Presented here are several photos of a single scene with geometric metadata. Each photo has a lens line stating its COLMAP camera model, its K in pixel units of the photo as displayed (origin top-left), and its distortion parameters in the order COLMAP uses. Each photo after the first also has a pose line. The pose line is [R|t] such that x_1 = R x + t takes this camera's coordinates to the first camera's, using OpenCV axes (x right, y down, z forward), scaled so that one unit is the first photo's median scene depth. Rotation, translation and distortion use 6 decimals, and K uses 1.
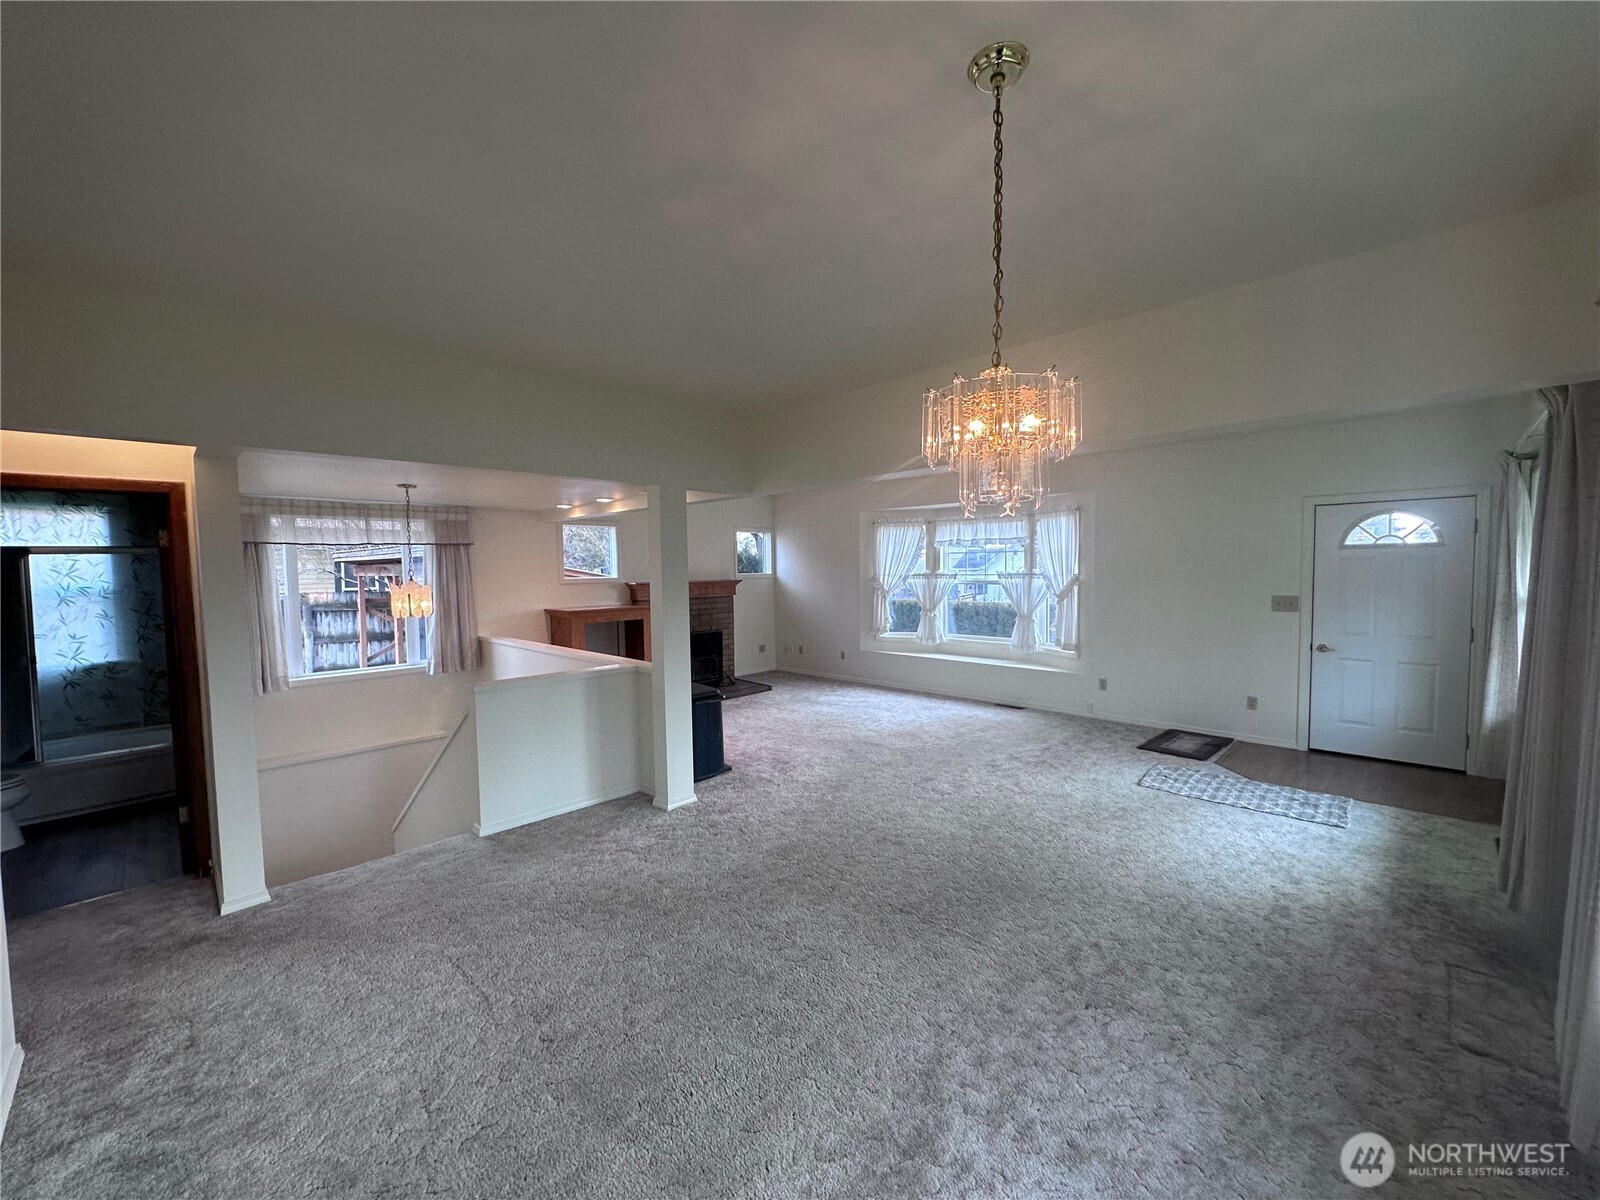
lens RADIAL K [[639.9, 0, 800.4], [0, 639.9, 606.4], [0, 0, 1]] dist [0.002020, -0.001361]
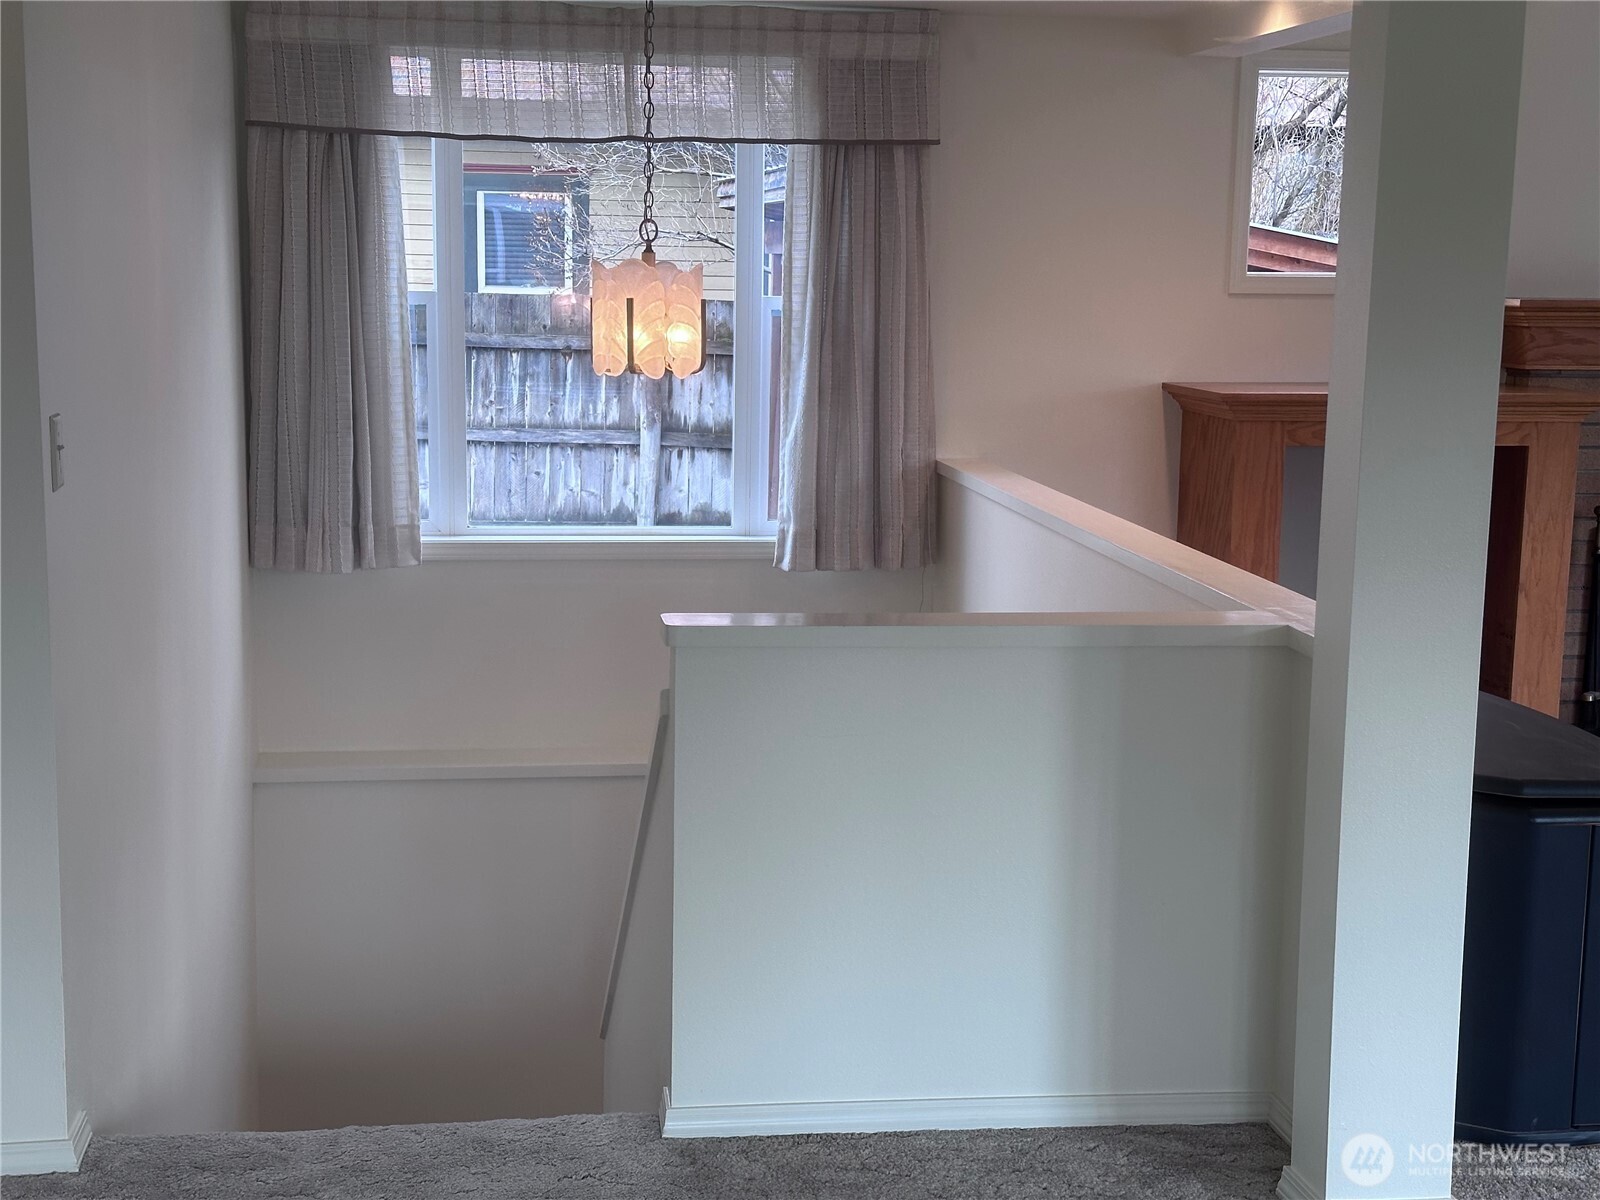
lens RADIAL K [[2238.2, 0, 800.4], [0, 2238.2, 592.2], [0, 0, 1]] dist [0.158441, 0.000000]
pose [[0.792616, 0.118537, -0.598088, 0.098300], [-0.065750, 0.991817, 0.109436, -0.002489], [0.606166, -0.047416, 0.793923, 0.163628]]
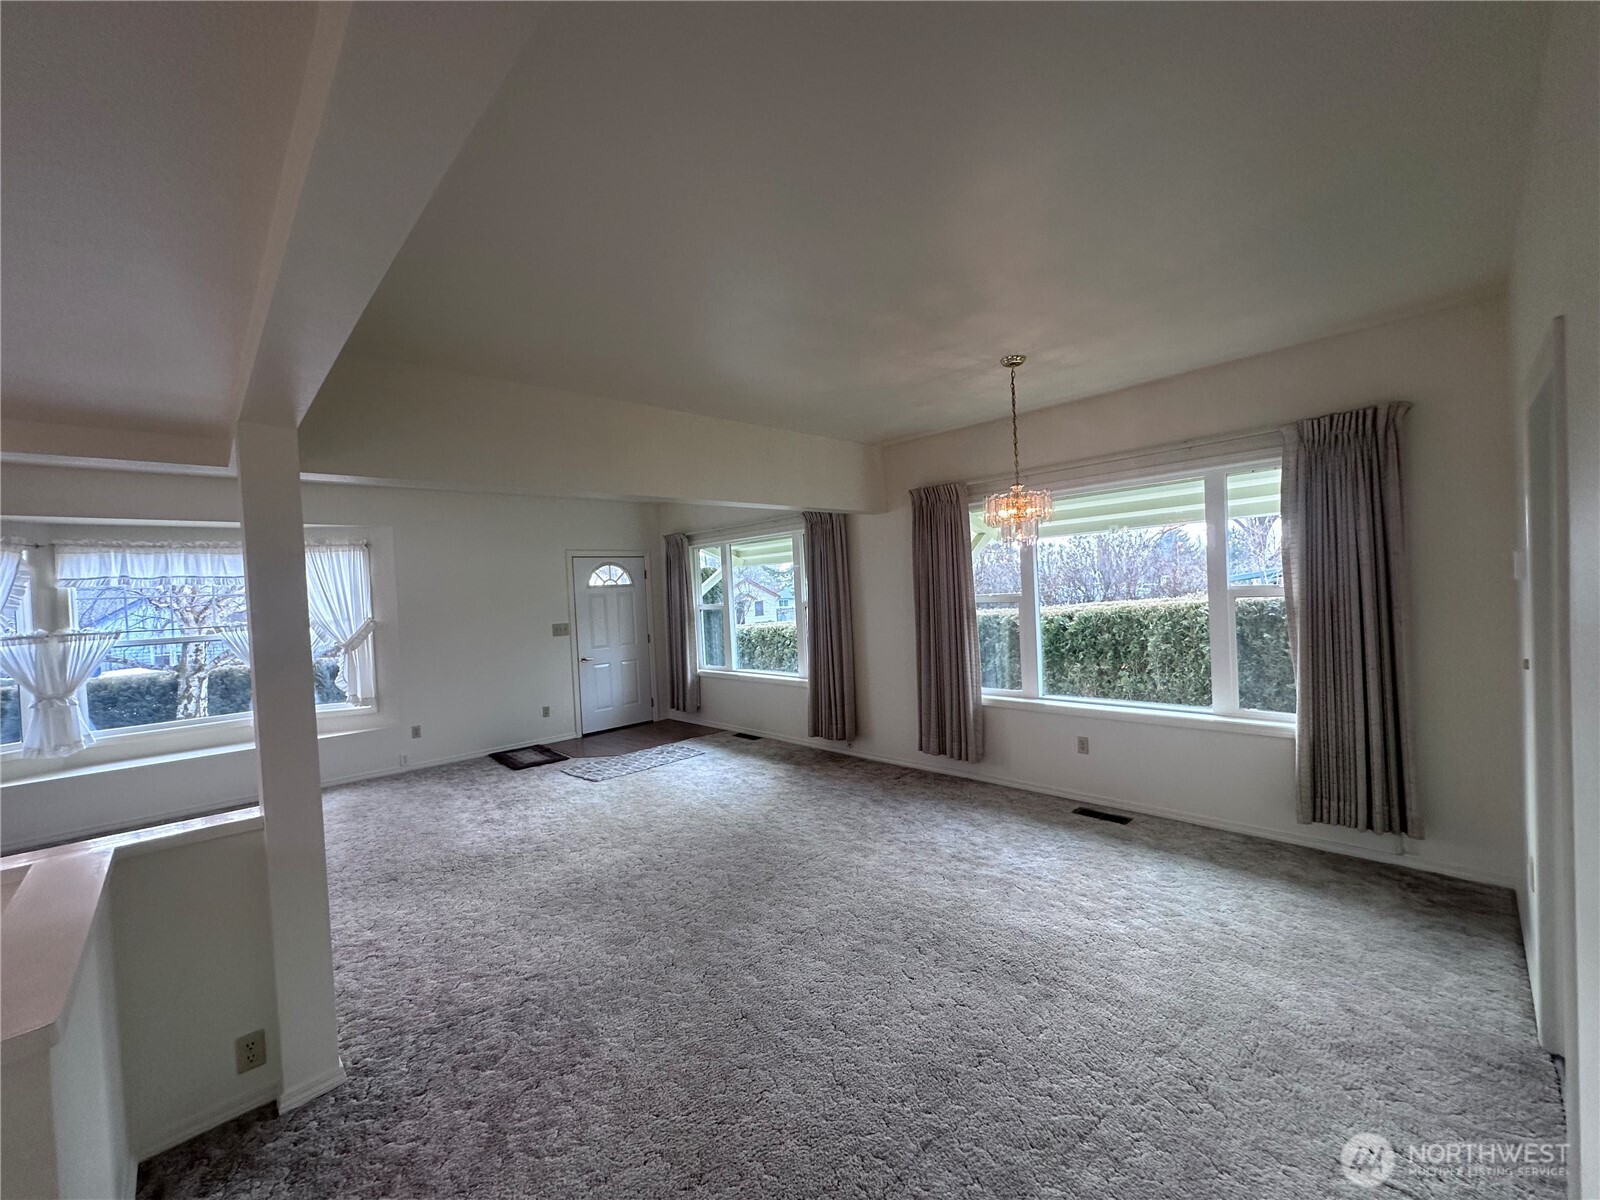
lens RADIAL K [[639.9, 0, 798.1], [0, 639.9, 604.6], [0, 0, 1]] dist [0.002020, -0.001361]
pose [[0.031878, -0.010010, 0.999442, -0.554717], [0.110070, 0.993903, 0.006443, -0.011172], [-0.993413, 0.109803, 0.032785, 0.478575]]
